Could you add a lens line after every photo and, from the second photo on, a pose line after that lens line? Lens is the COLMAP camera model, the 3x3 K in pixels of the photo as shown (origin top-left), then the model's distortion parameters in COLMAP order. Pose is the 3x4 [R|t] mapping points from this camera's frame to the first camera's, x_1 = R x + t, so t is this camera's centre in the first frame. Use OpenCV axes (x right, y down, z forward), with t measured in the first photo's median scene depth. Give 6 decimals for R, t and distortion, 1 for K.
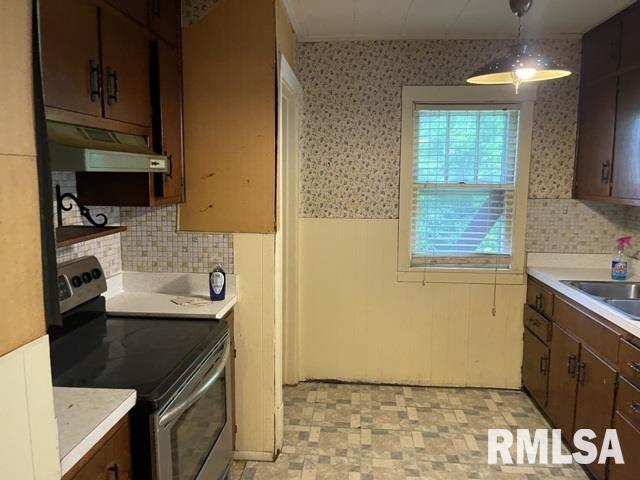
lens RADIAL K [[459.9, 0, 320.0], [0, 459.9, 240.0], [0, 0, 1]] dist [0.002555, -0.054664]
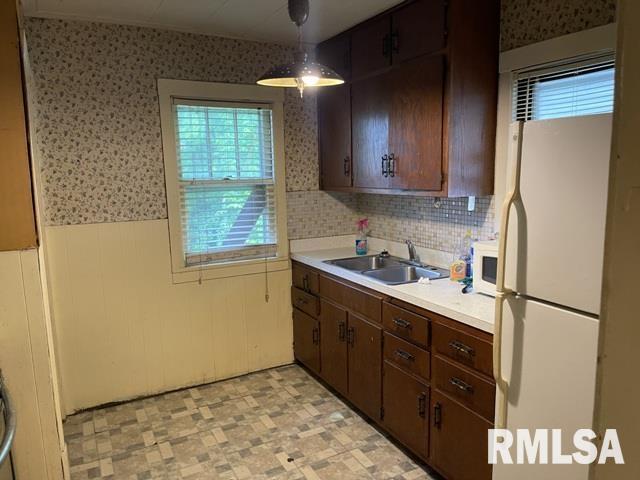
lens RADIAL K [[460.7, 0, 321.0], [0, 460.7, 249.5], [0, 0, 1]] dist [0.005311, -0.058110]
pose [[0.828478, -0.111323, 0.548846, -0.099497], [0.093763, 0.993783, 0.060036, -0.010256], [-0.552117, 0.001723, 0.833765, 0.028342]]
